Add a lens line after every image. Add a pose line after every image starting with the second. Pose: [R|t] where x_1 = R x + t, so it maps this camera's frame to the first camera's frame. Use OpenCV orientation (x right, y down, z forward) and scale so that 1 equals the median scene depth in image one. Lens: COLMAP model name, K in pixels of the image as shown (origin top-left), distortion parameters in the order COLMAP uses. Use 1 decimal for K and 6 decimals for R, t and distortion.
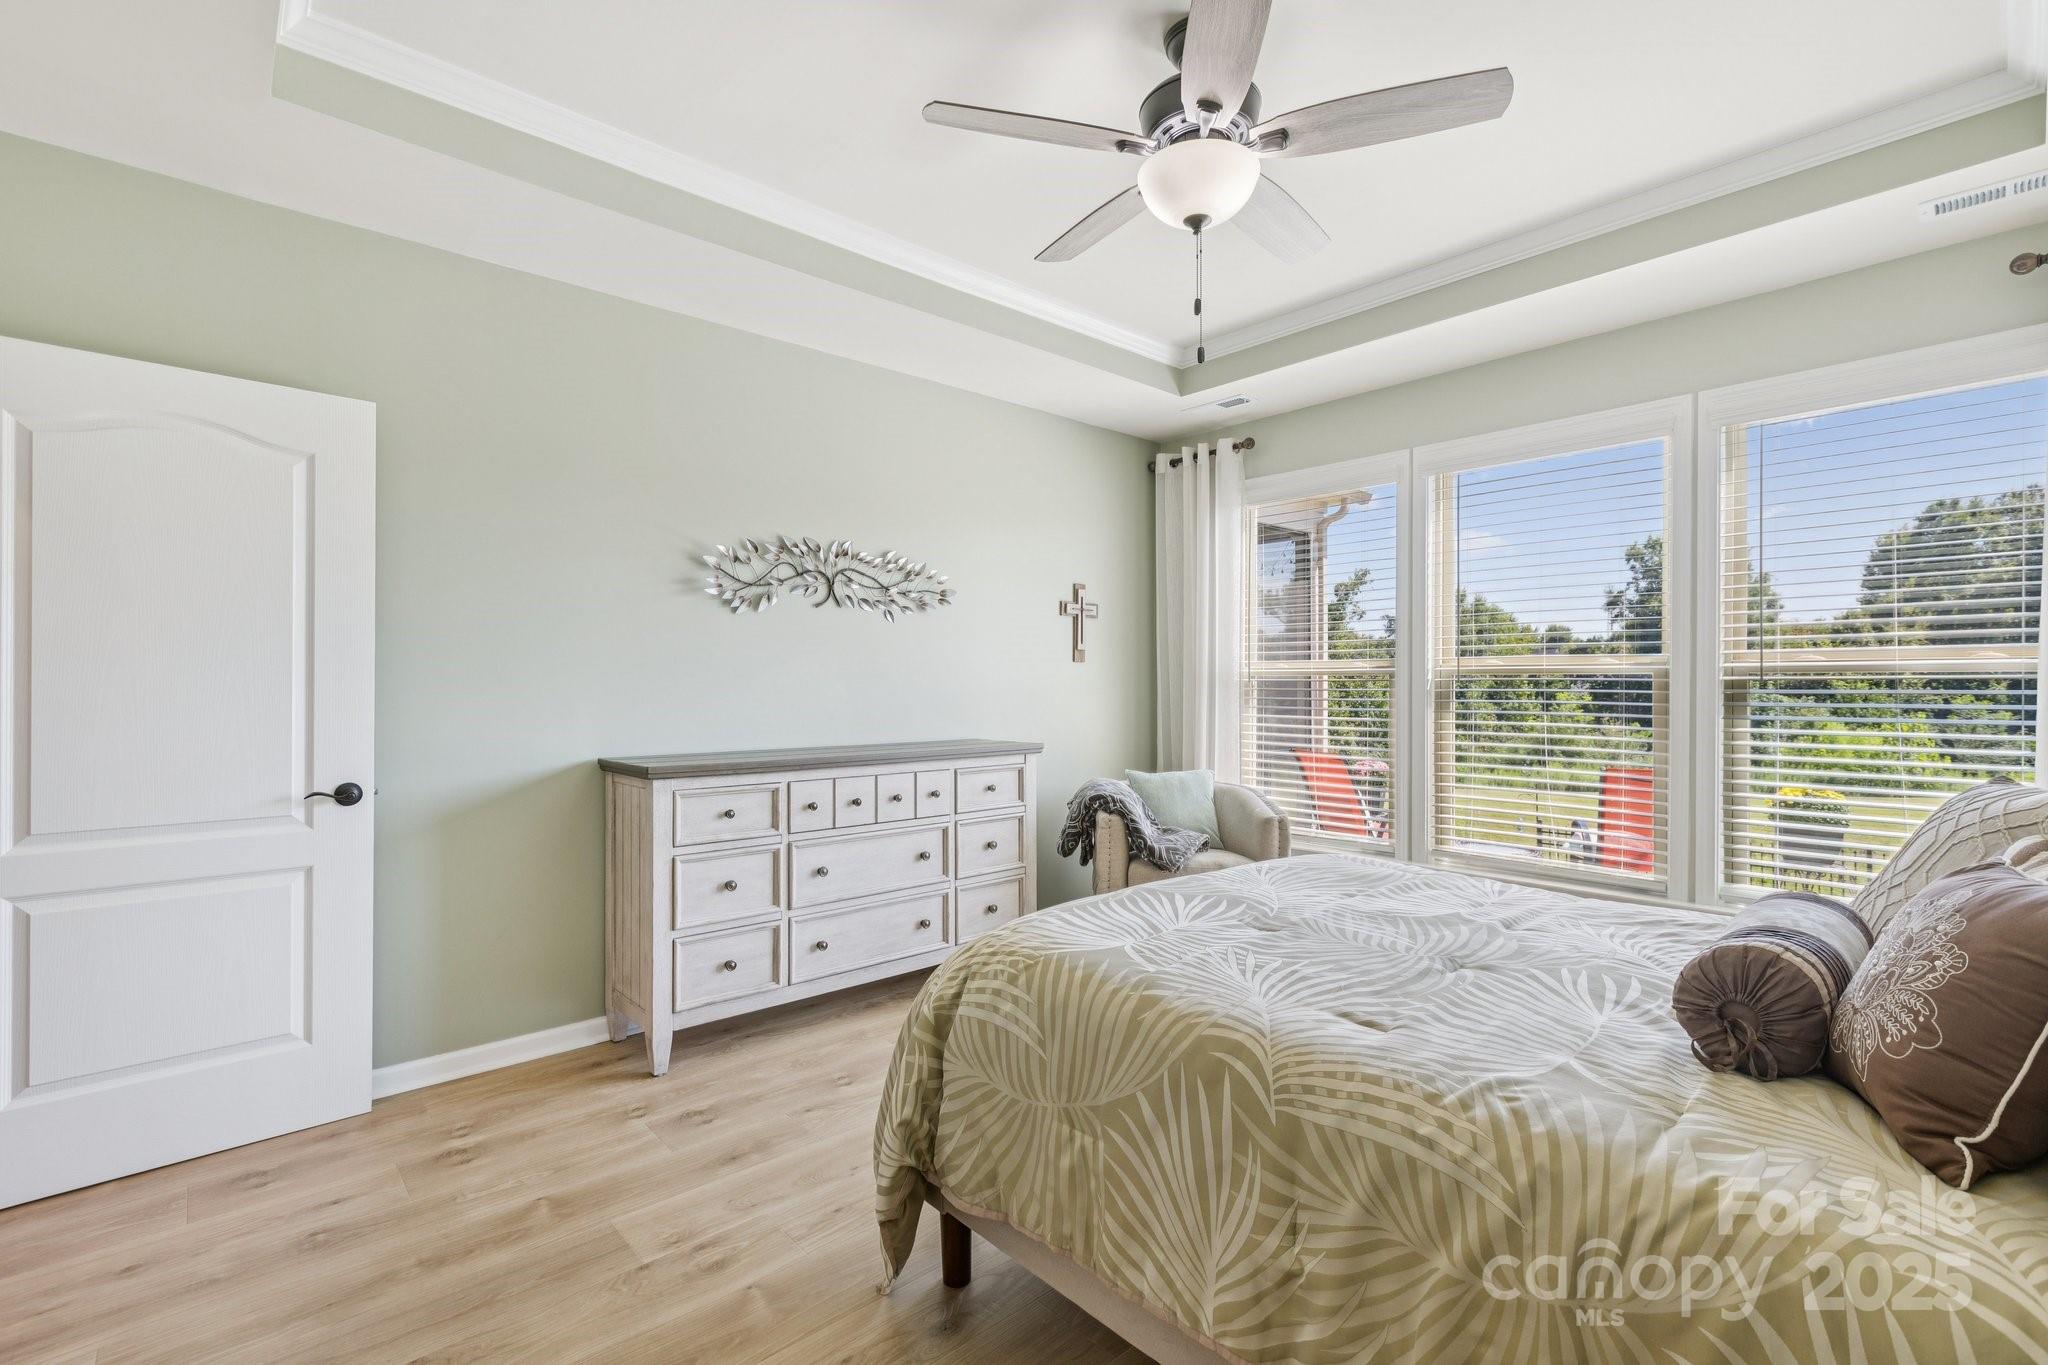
lens RADIAL K [[918.0, 0, 1007.5], [0, 918.0, 682.9], [0, 0, 1]] dist [0.001766, -0.002845]
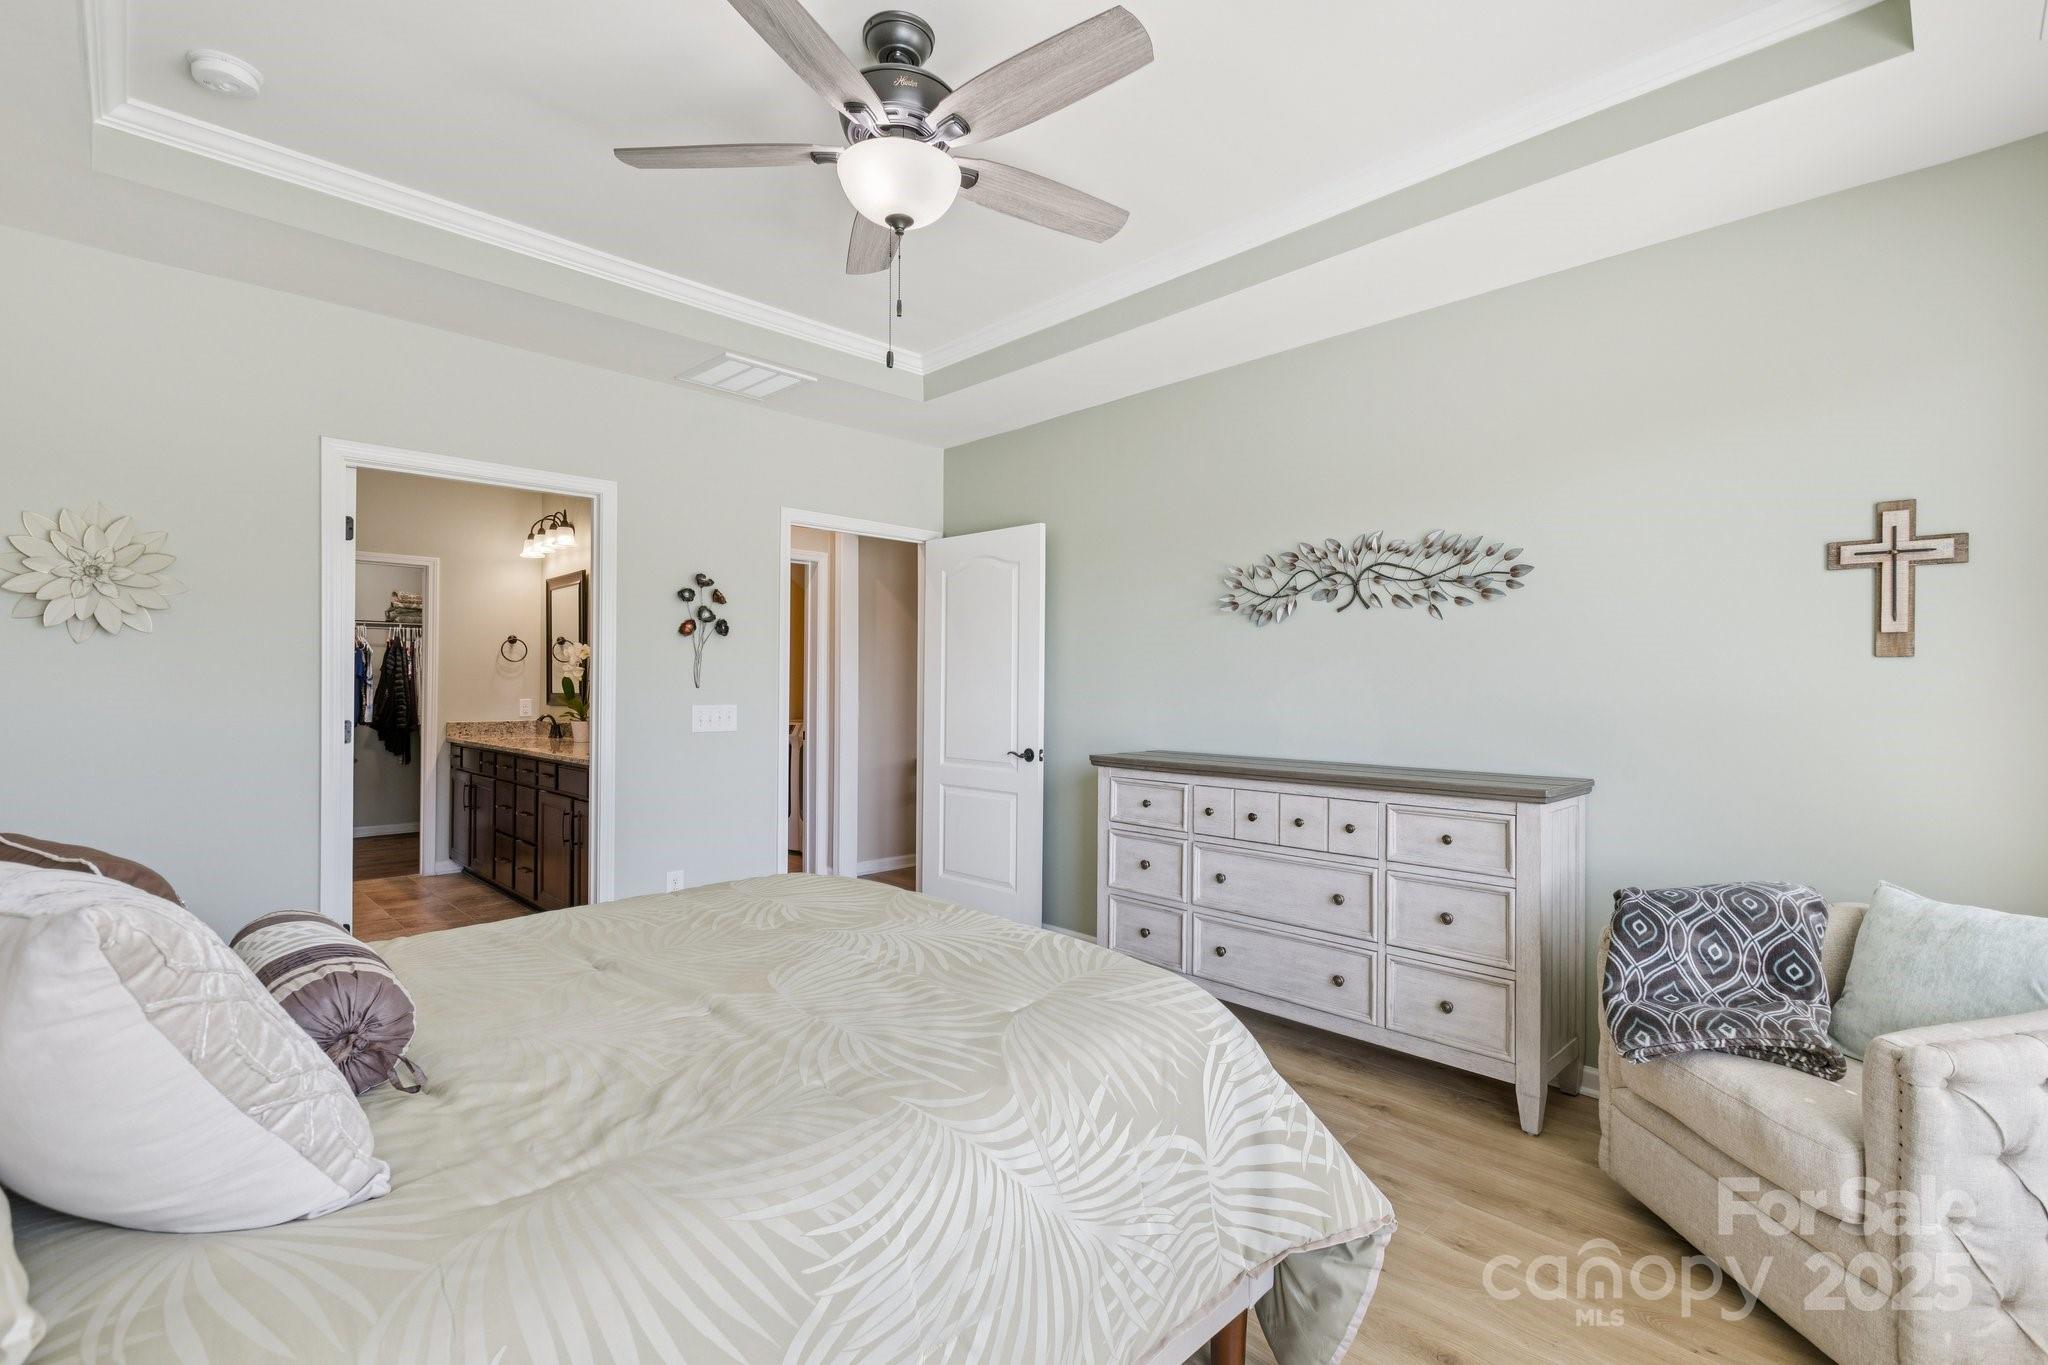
lens RADIAL K [[918.0, 0, 1016.2], [0, 918.0, 677.9], [0, 0, 1]] dist [0.001766, -0.002845]
pose [[0.052959, -0.007981, -0.998565, 0.698345], [-0.004303, 0.999957, -0.008220, -0.006413], [0.998587, 0.004732, 0.052922, 0.623294]]
